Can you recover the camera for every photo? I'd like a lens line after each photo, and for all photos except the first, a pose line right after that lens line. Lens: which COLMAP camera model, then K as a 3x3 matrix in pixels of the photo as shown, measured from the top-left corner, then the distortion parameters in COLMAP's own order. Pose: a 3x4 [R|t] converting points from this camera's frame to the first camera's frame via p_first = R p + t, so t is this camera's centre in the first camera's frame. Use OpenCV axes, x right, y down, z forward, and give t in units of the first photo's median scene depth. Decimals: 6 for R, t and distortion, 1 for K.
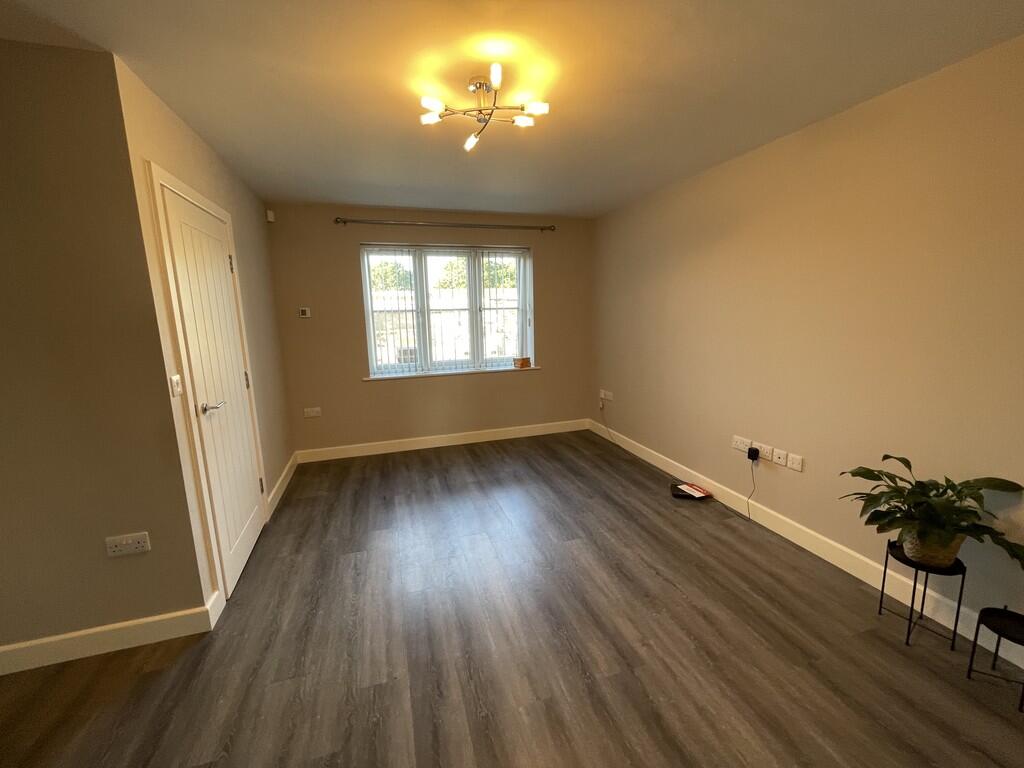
lens RADIAL K [[416.3, 0, 511.7], [0, 416.3, 382.8], [0, 0, 1]] dist [-0.002272, -0.000185]
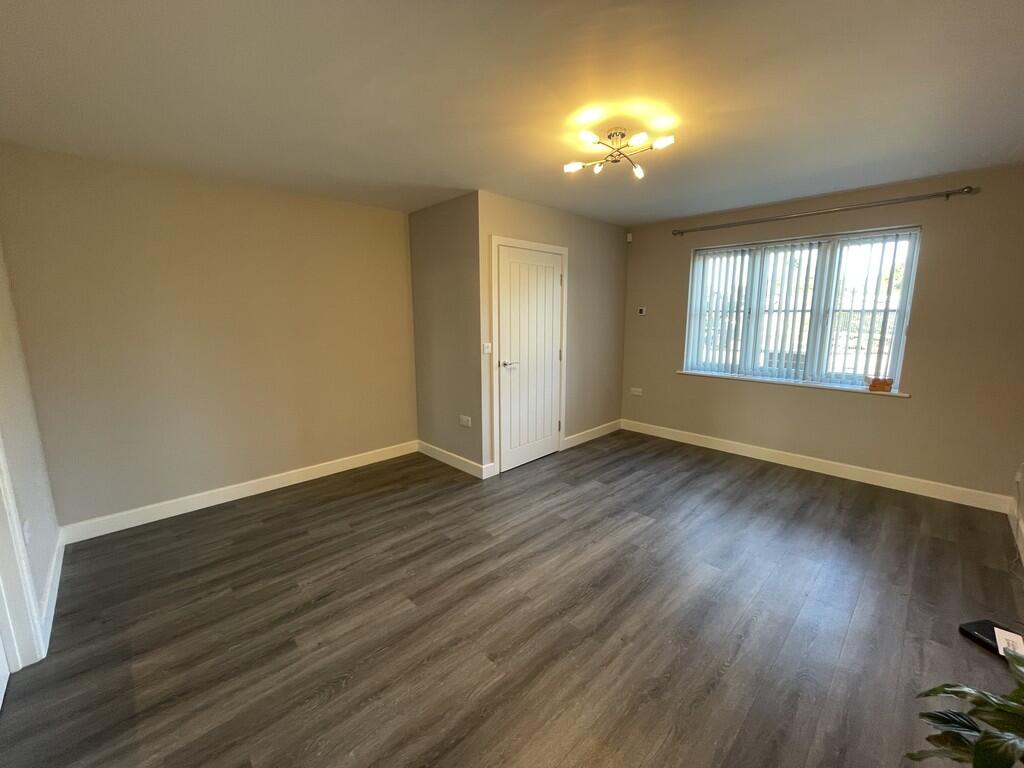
lens RADIAL K [[416.3, 0, 513.9], [0, 416.3, 383.2], [0, 0, 1]] dist [-0.002272, -0.000185]
pose [[0.447059, 0.171172, -0.877974, 0.479413], [-0.161600, 0.980825, 0.108939, -0.032307], [0.879786, 0.093179, 0.466148, 0.104623]]
